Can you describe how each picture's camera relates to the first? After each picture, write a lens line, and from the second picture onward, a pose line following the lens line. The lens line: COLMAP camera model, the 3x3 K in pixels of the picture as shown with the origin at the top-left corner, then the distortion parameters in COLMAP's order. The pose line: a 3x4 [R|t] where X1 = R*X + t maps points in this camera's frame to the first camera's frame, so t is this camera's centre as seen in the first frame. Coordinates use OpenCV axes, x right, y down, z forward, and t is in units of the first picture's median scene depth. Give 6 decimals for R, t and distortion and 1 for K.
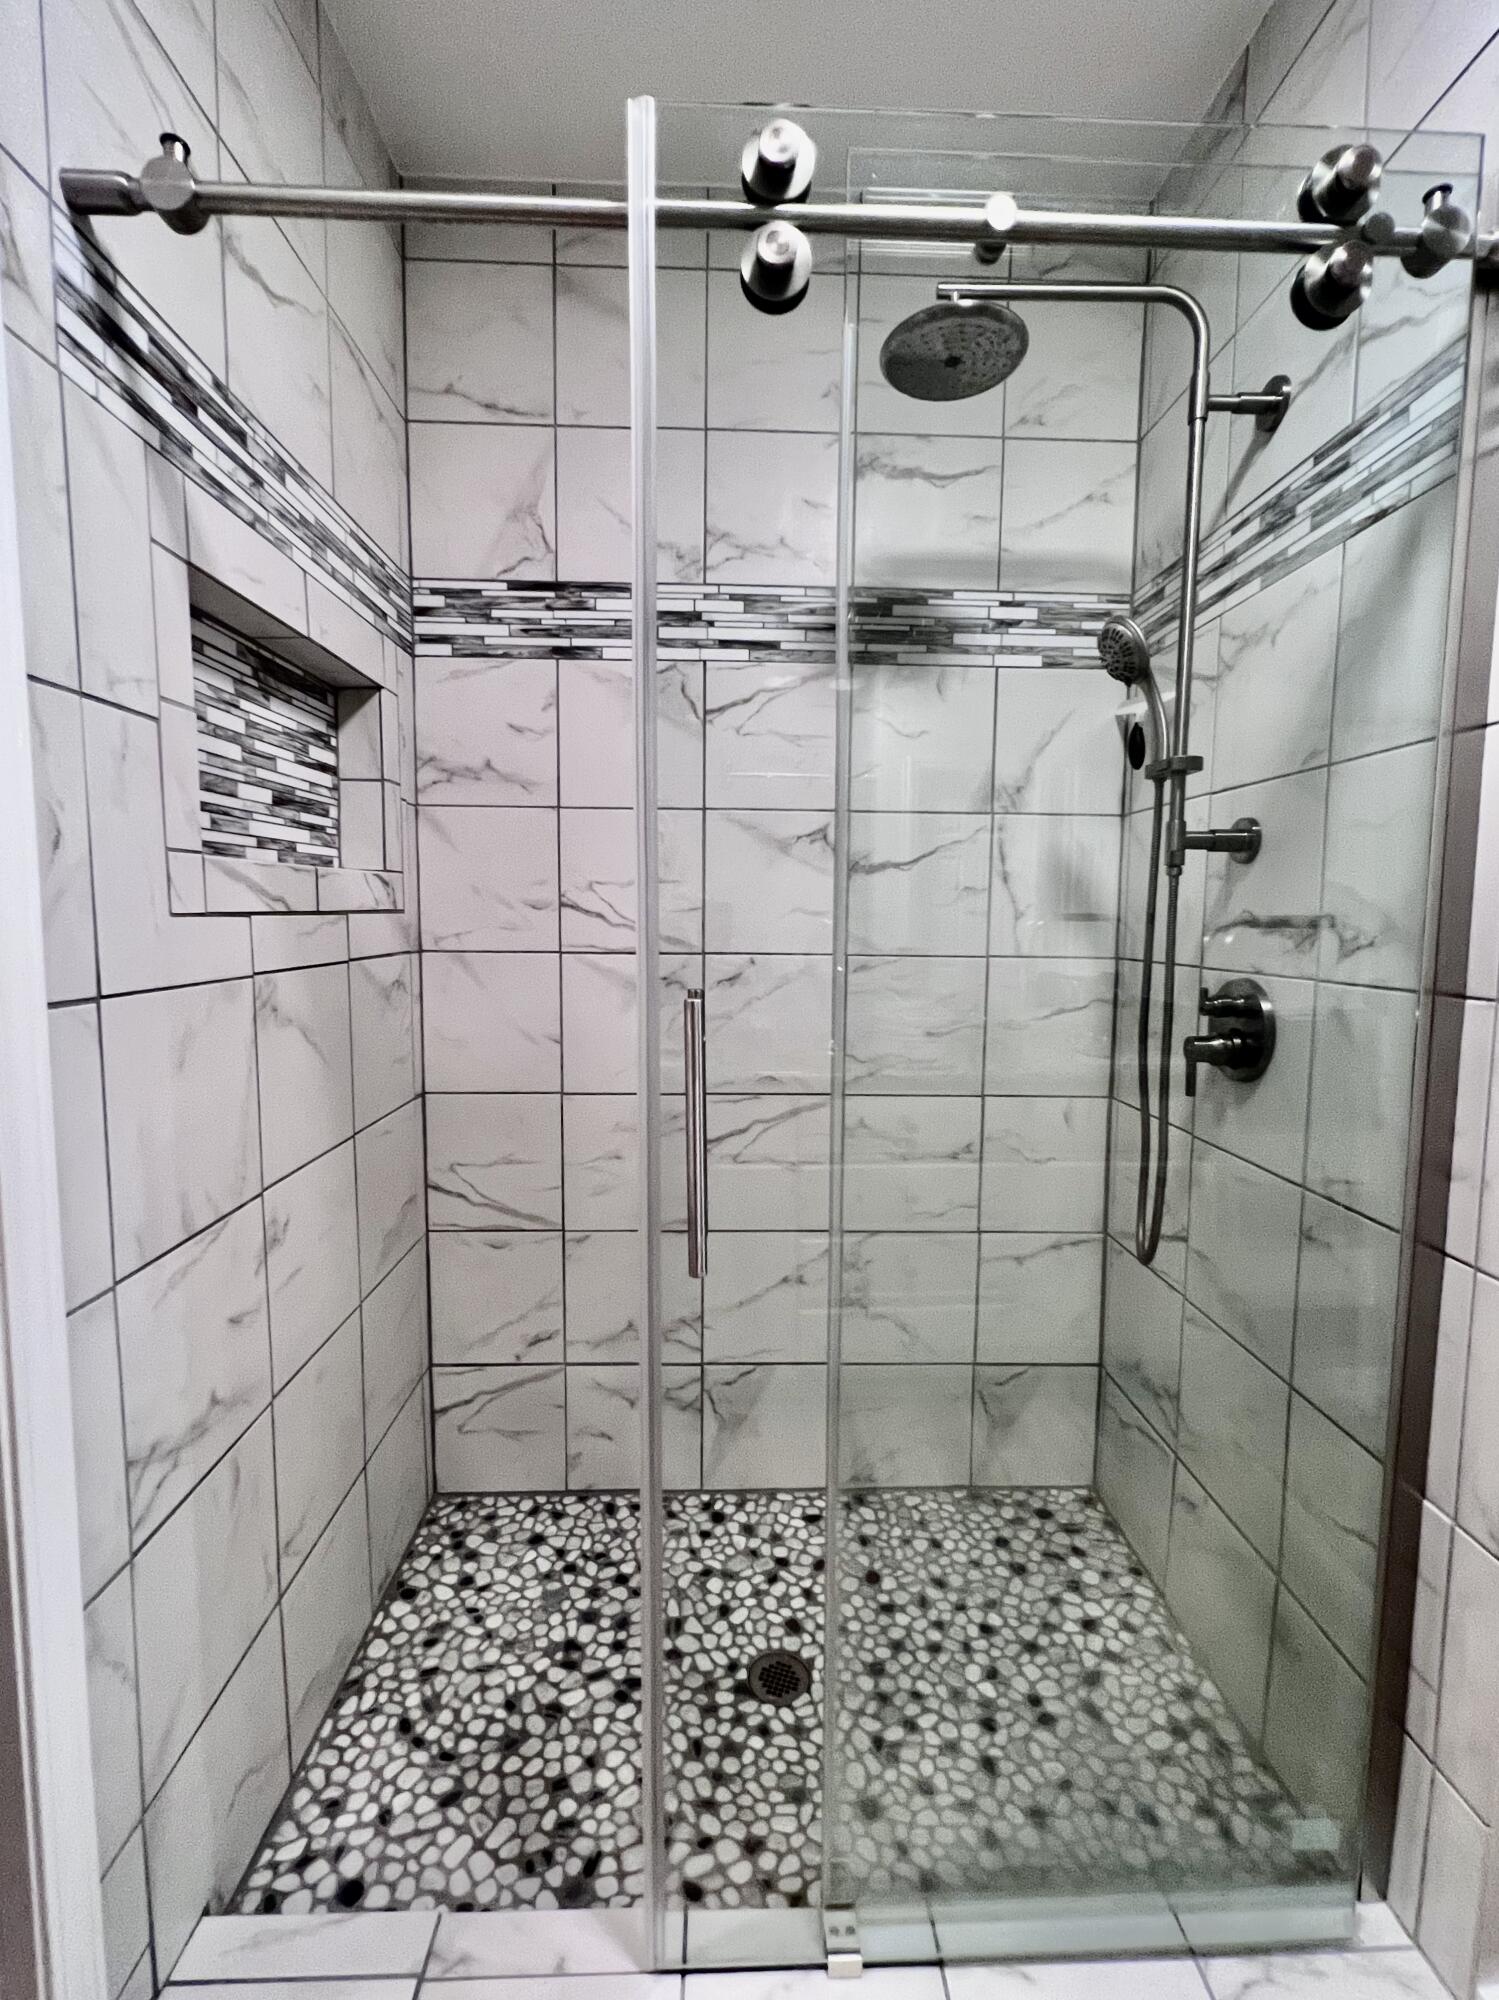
lens RADIAL K [[858.6, 0, 749.5], [0, 858.6, 1000.0], [0, 0, 1]] dist [0.000450, 0.000090]
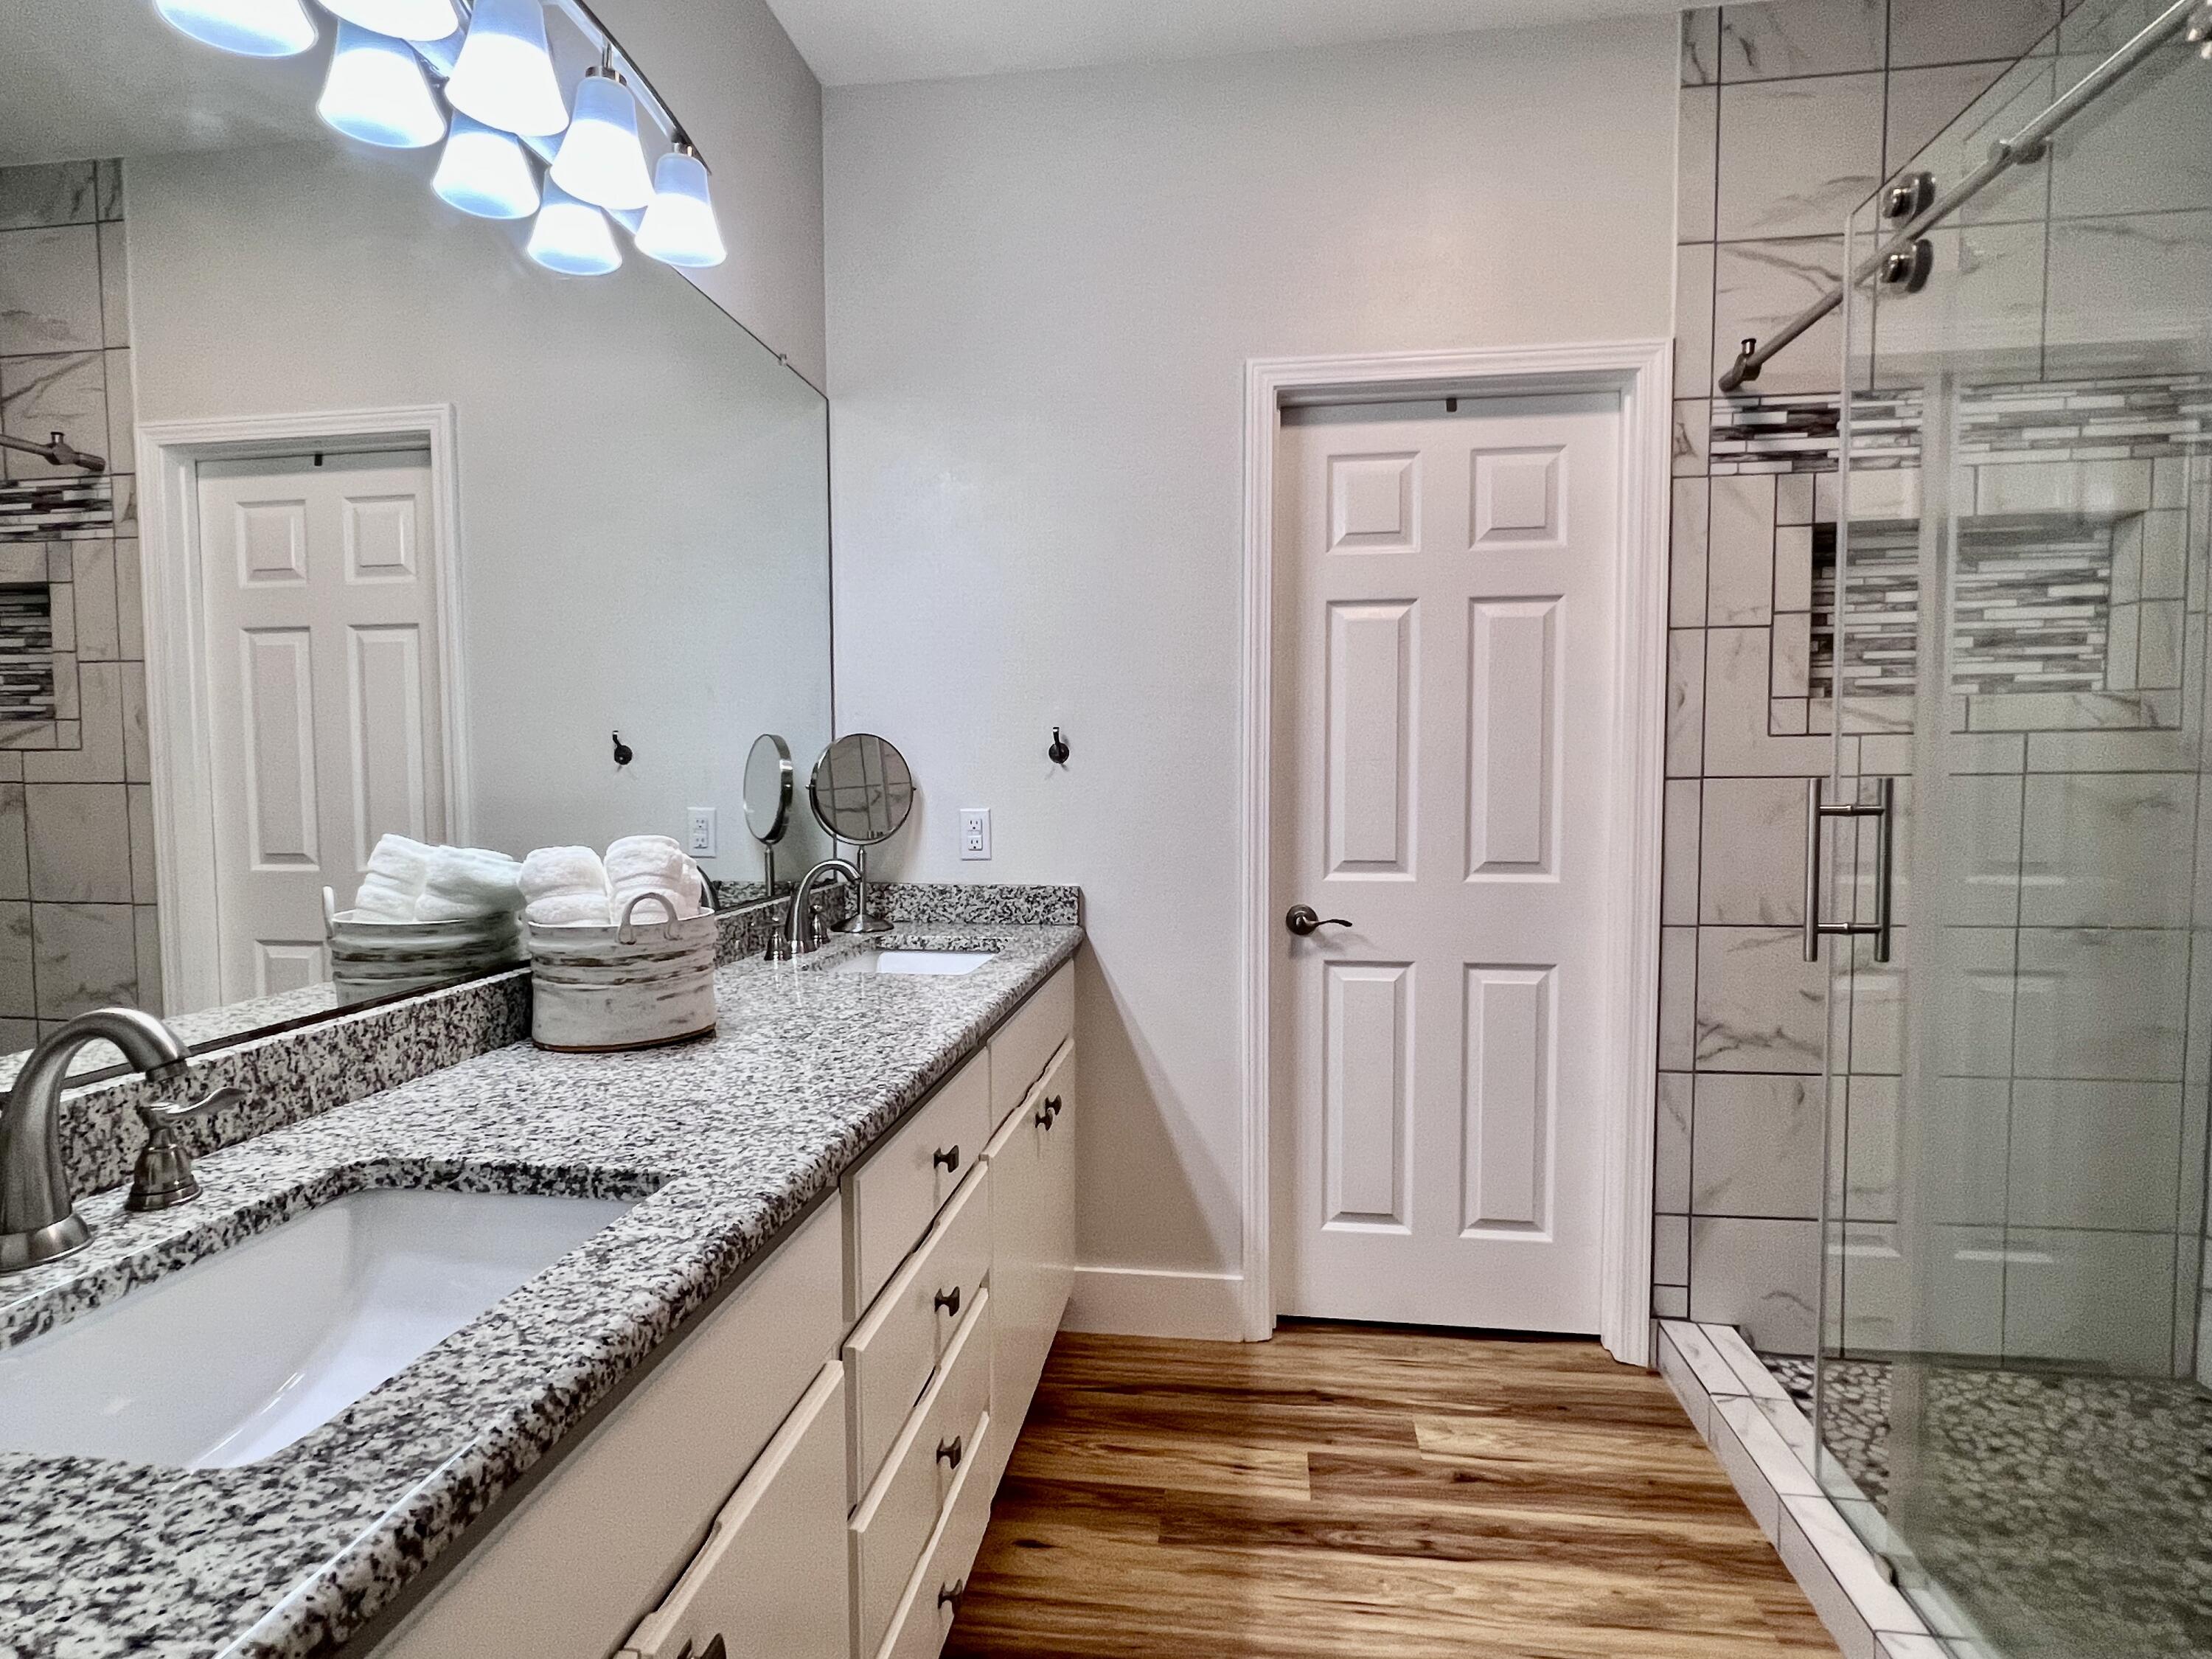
lens RADIAL K [[1151.1, 0, 1106.0], [0, 1151.1, 829.5], [0, 0, 1]] dist [-0.002091, -0.000356]
pose [[-0.171082, 0.051140, -0.983929, 1.570550], [-0.086035, 0.994062, 0.066627, 0.040761], [0.981493, 0.096050, -0.165666, 0.058345]]
